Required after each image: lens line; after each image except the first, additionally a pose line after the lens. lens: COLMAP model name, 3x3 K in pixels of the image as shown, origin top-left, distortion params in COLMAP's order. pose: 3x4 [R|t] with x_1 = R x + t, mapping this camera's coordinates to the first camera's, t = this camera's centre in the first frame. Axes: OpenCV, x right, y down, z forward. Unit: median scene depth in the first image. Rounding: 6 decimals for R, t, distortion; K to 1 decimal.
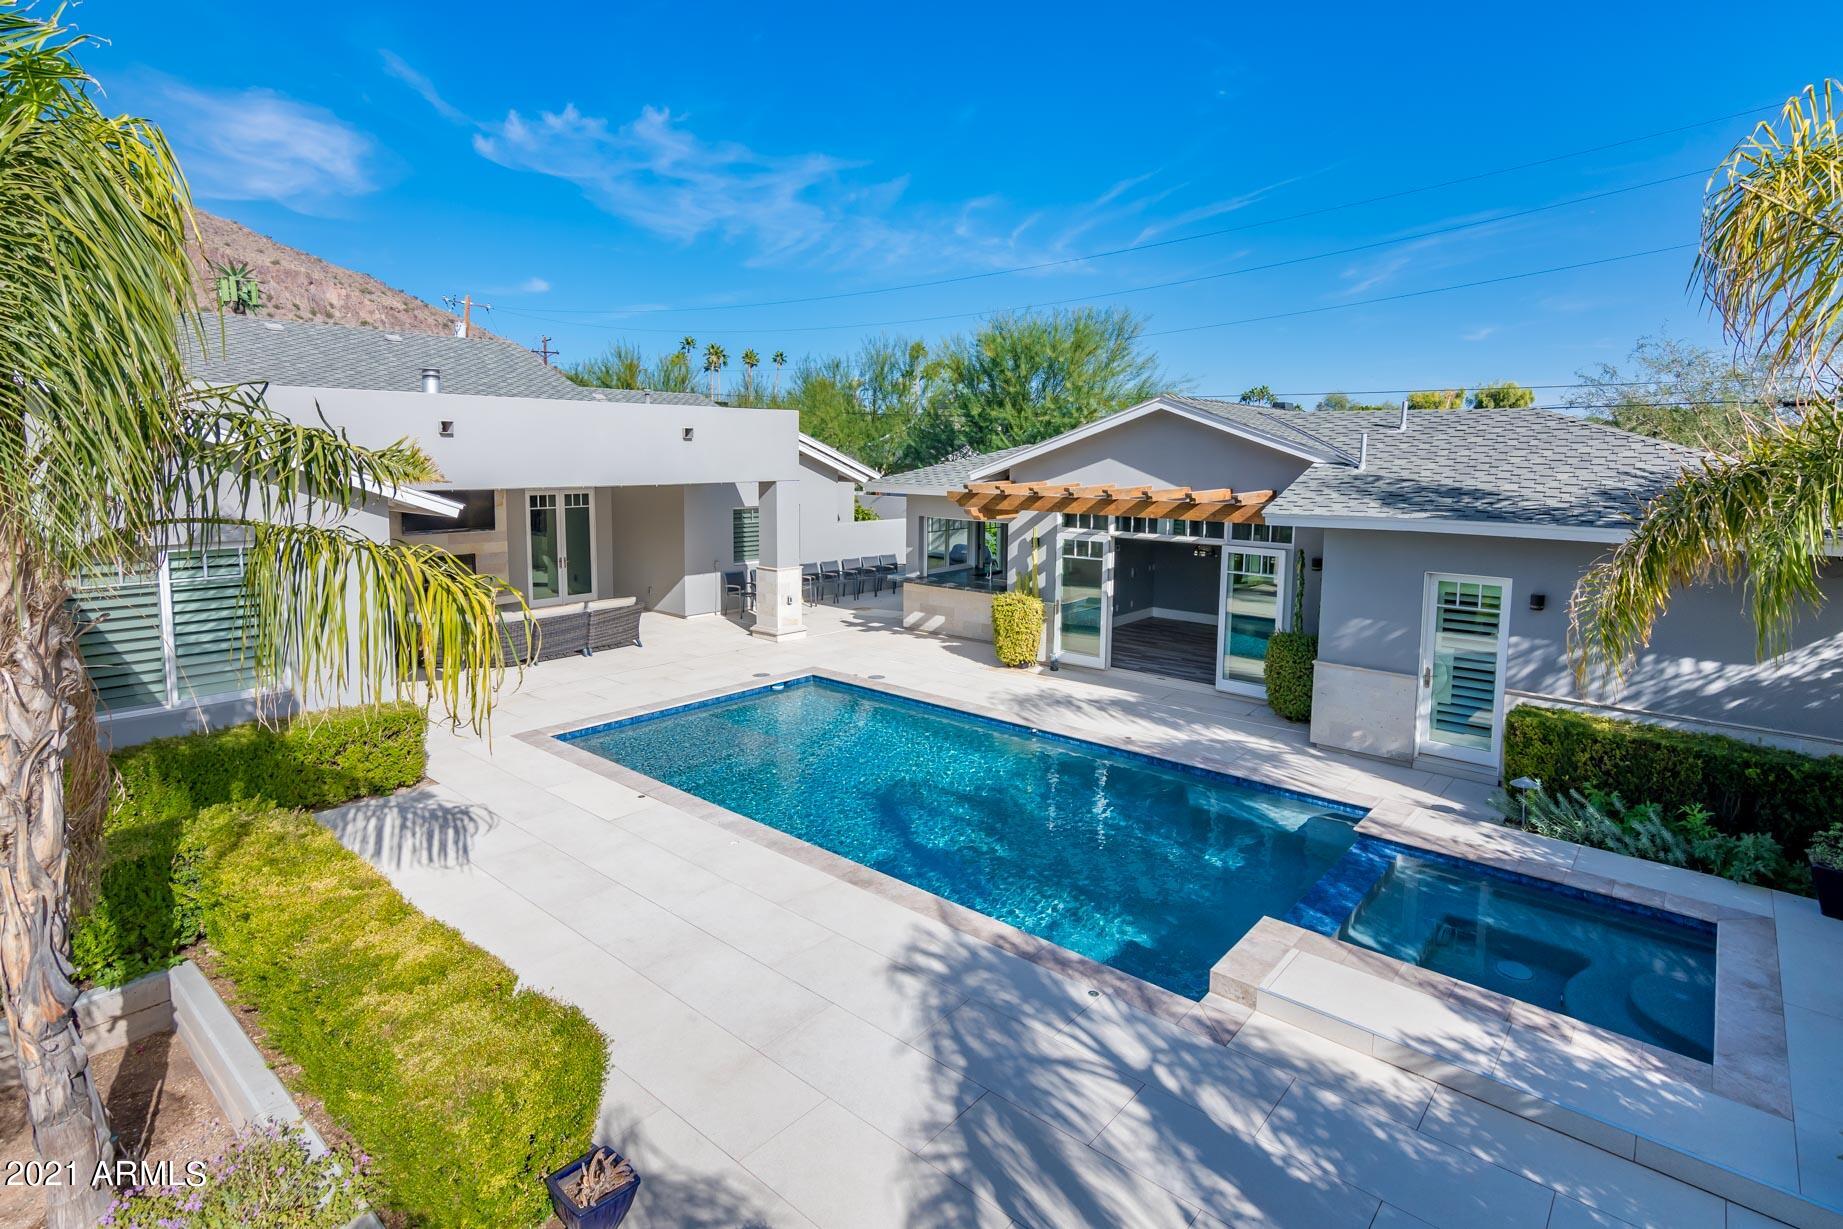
lens RADIAL K [[933.1, 0, 922.3], [0, 933.1, 570.8], [0, 0, 1]] dist [0.002990, -0.000848]
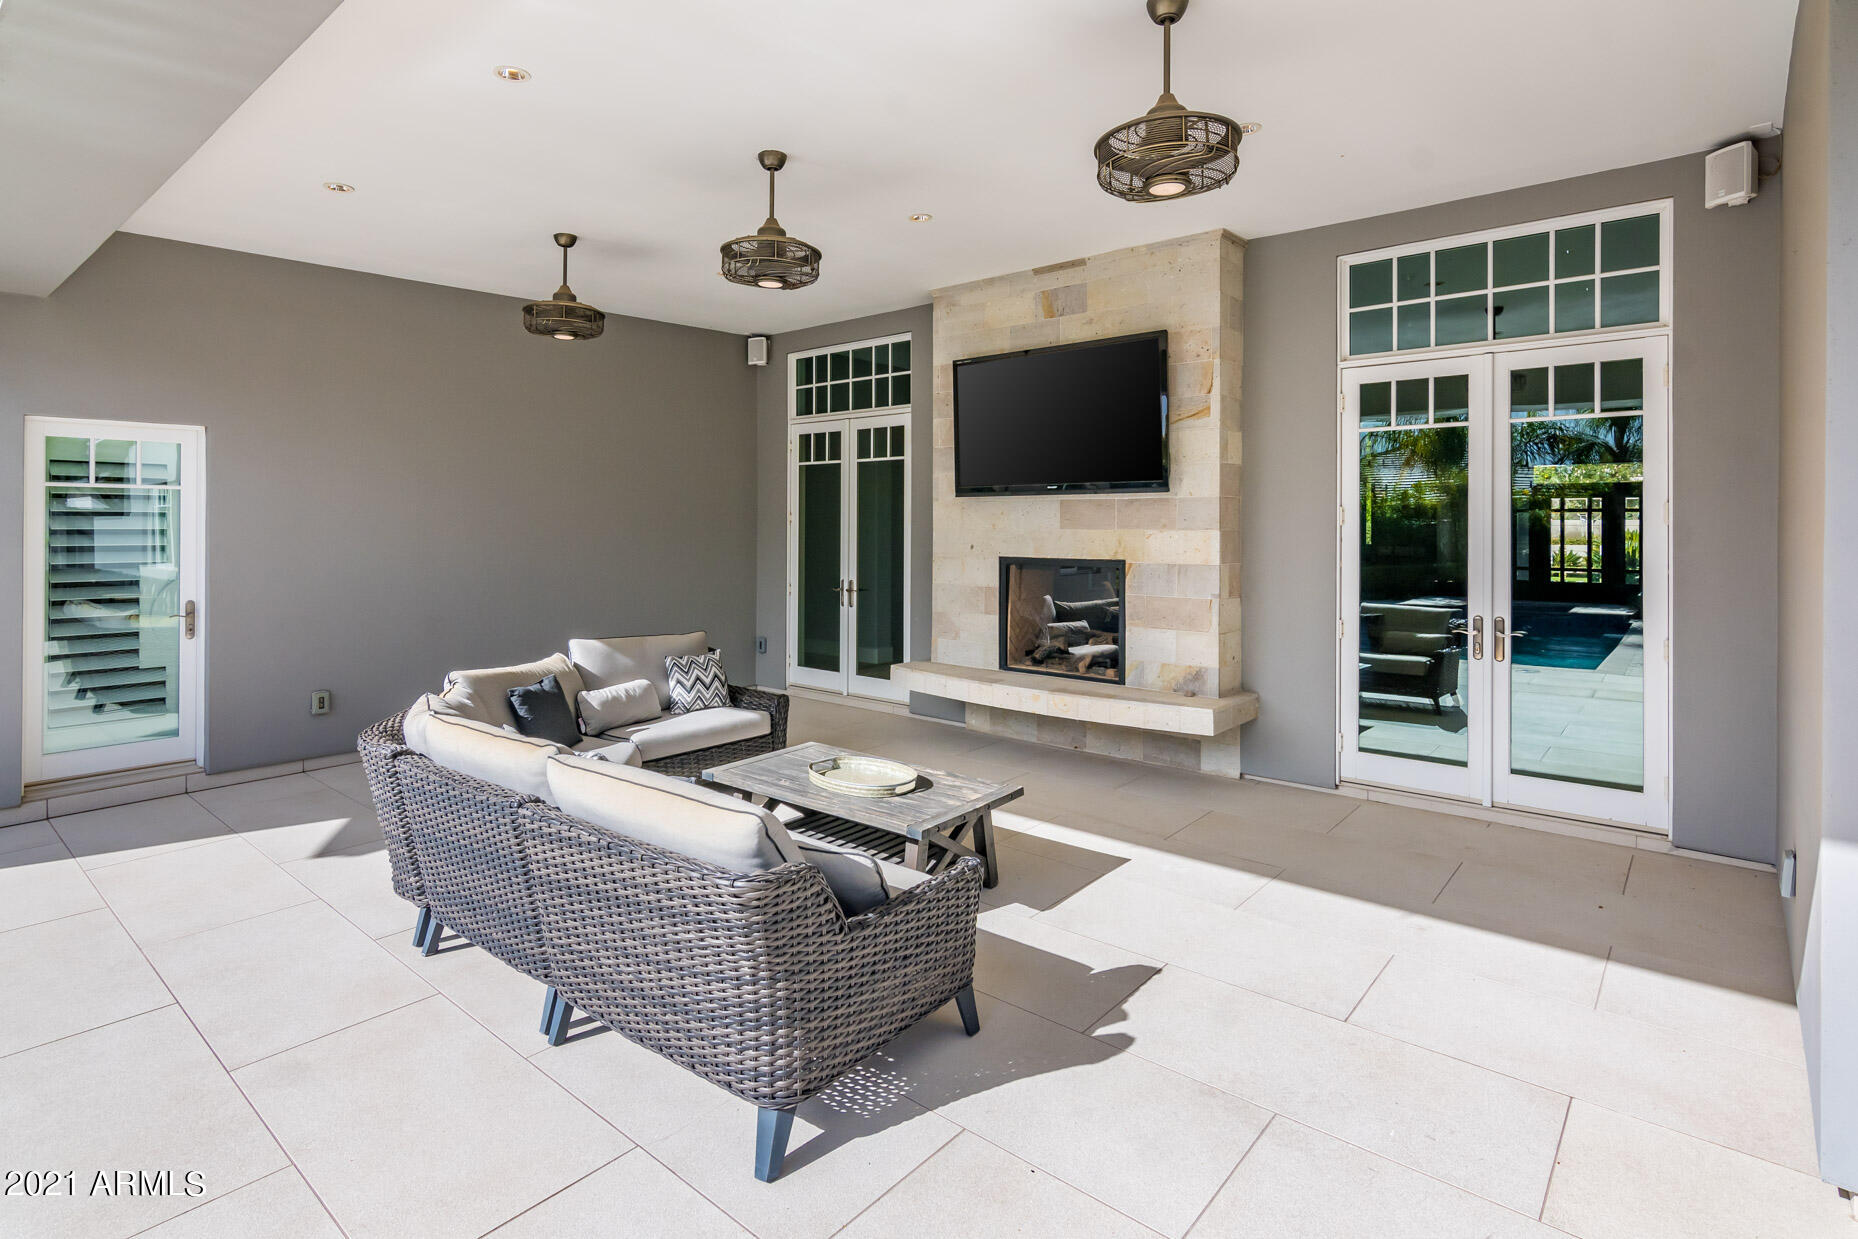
lens RADIAL K [[916.4, 0, 912.9], [0, 916.4, 528.0], [0, 0, 1]] dist [0.002120, 0.000102]
pose [[-0.004758, -0.005988, -0.999971, -0.177315], [-0.132070, 0.991226, -0.005307, -0.022226], [0.991229, 0.132041, -0.005507, 1.111522]]
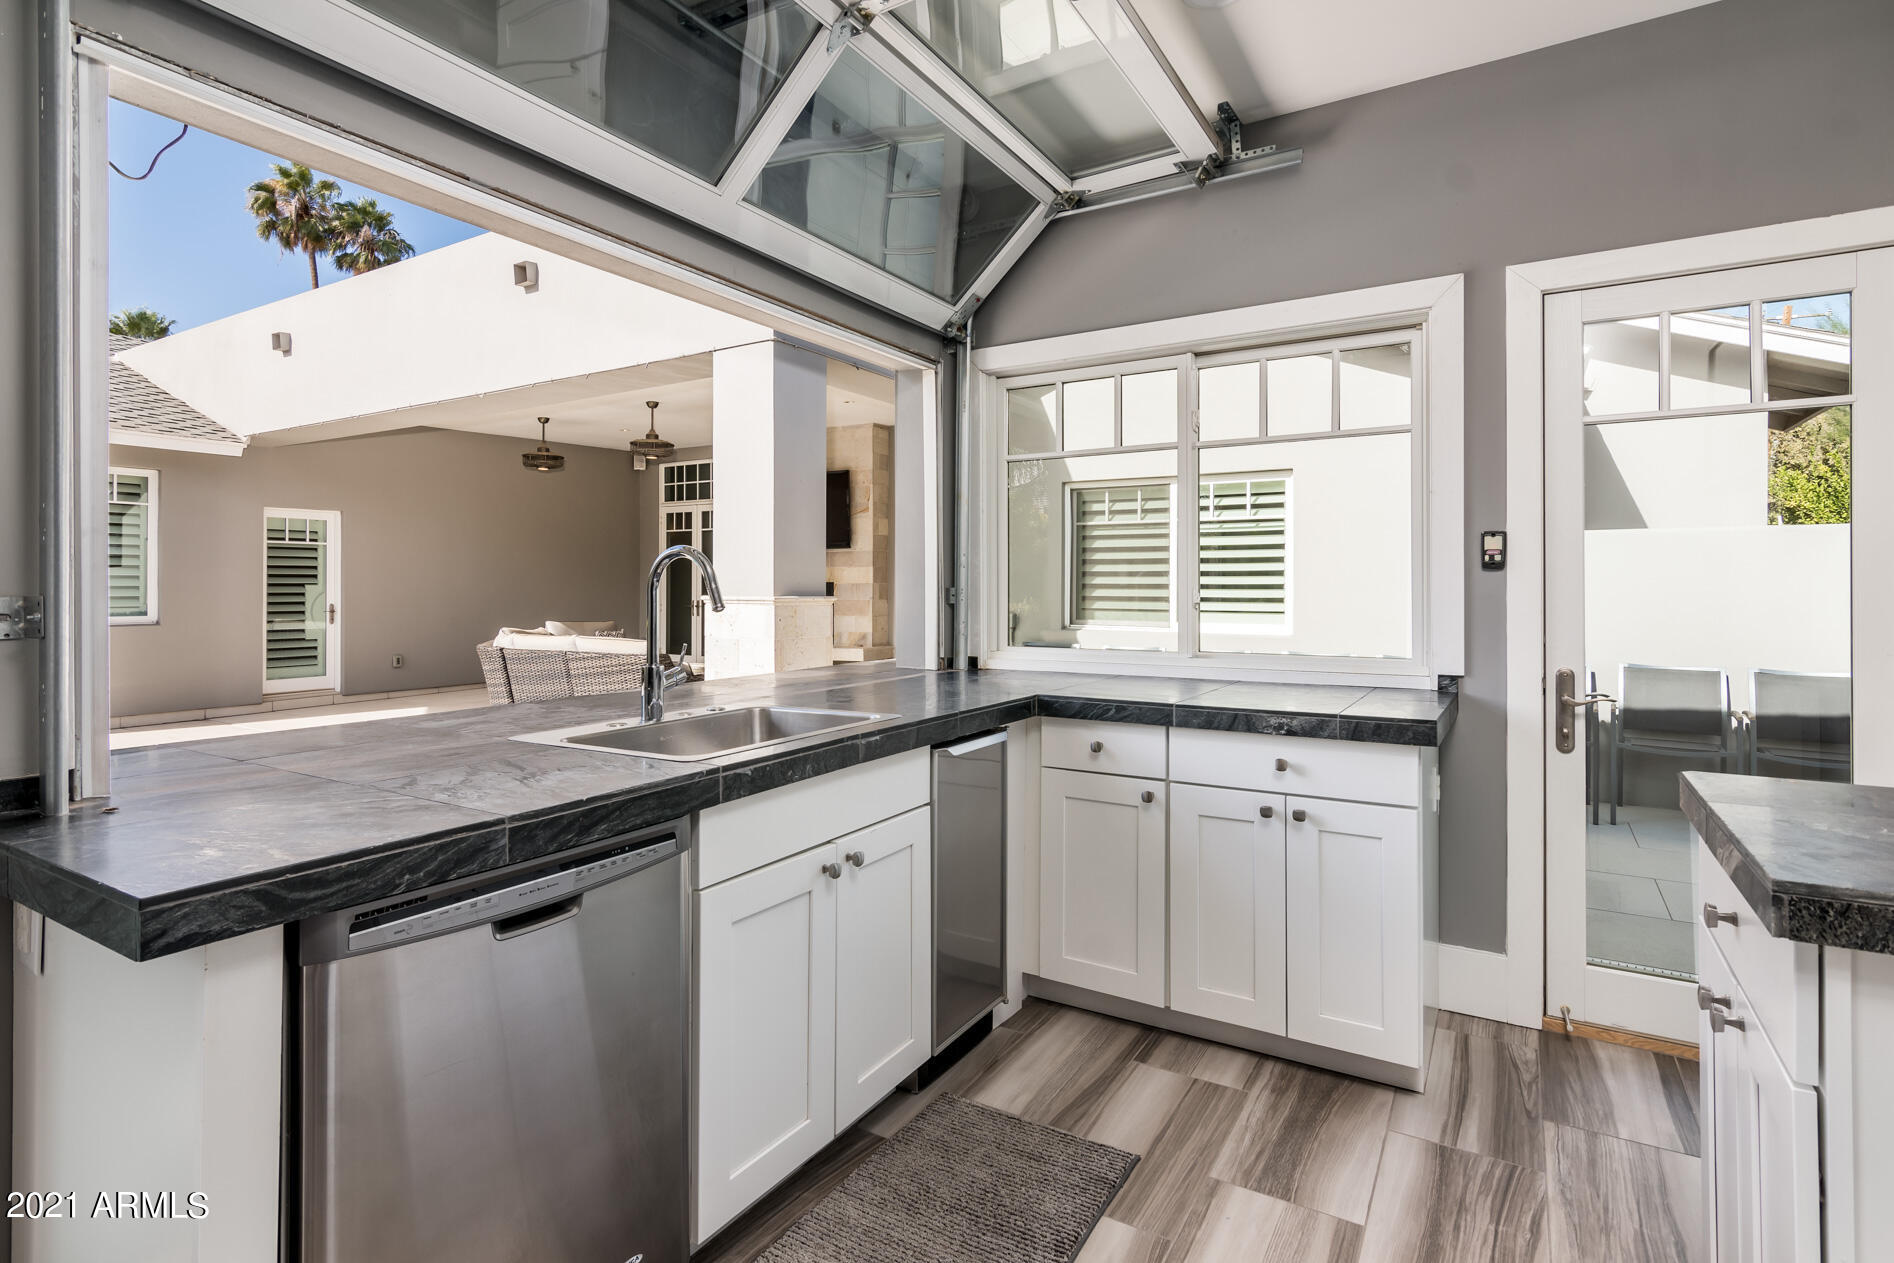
lens RADIAL K [[938.4, 0, 944.7], [0, 938.4, 583.2], [0, 0, 1]] dist [0.001450, 0.000011]
pose [[0.154786, -0.011020, -0.987887, 0.246898], [-0.126152, 0.991532, -0.030826, -0.008721], [0.979861, 0.129395, 0.152085, 1.173124]]
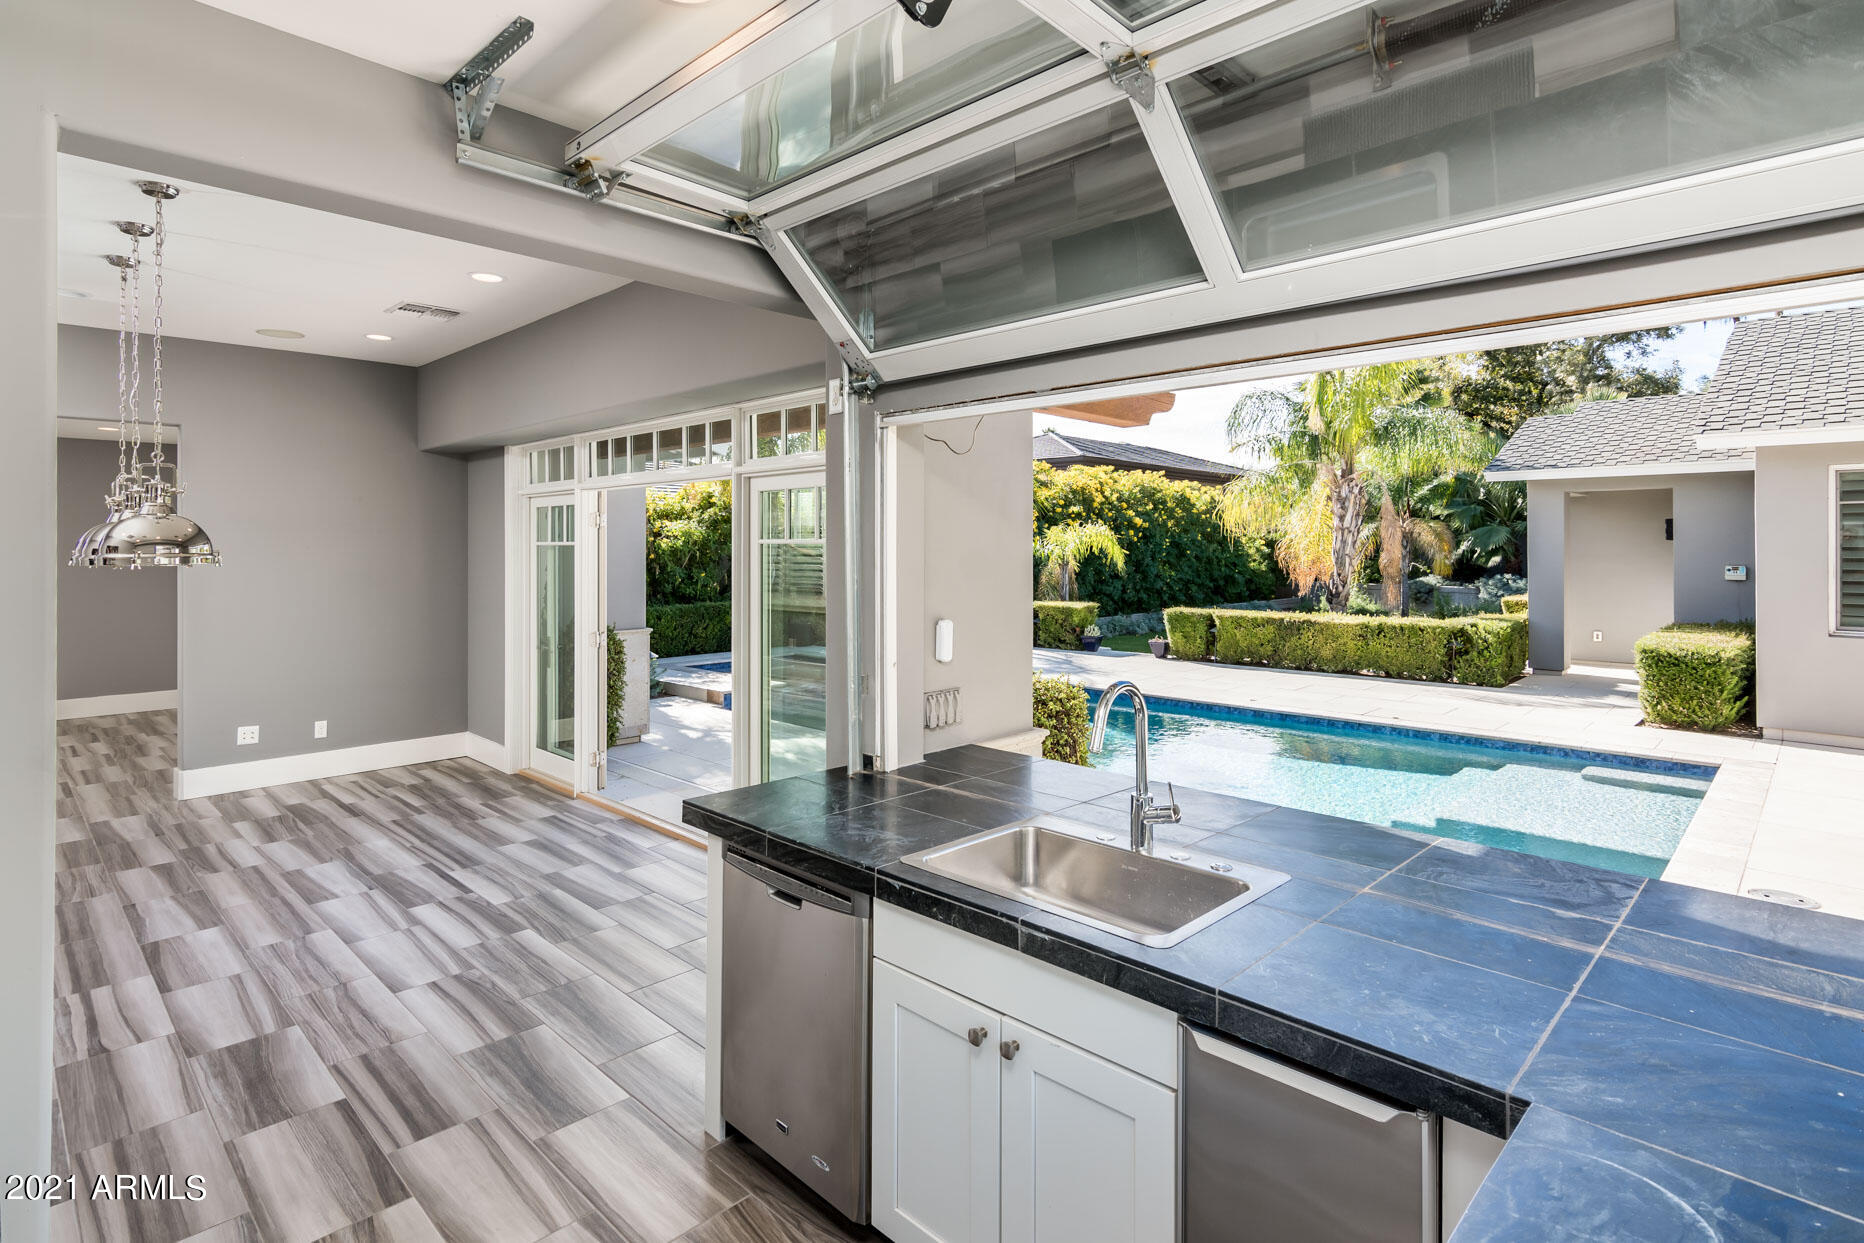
lens RADIAL K [[938.1, 0, 888.0], [0, 938.1, 541.9], [0, 0, 1]] dist [0.001573, -0.000217]
pose [[-0.996226, -0.007521, 0.086473, 0.115964], [0.003295, 0.992244, 0.124261, -0.055461], [-0.086737, 0.124077, -0.988474, 1.304709]]
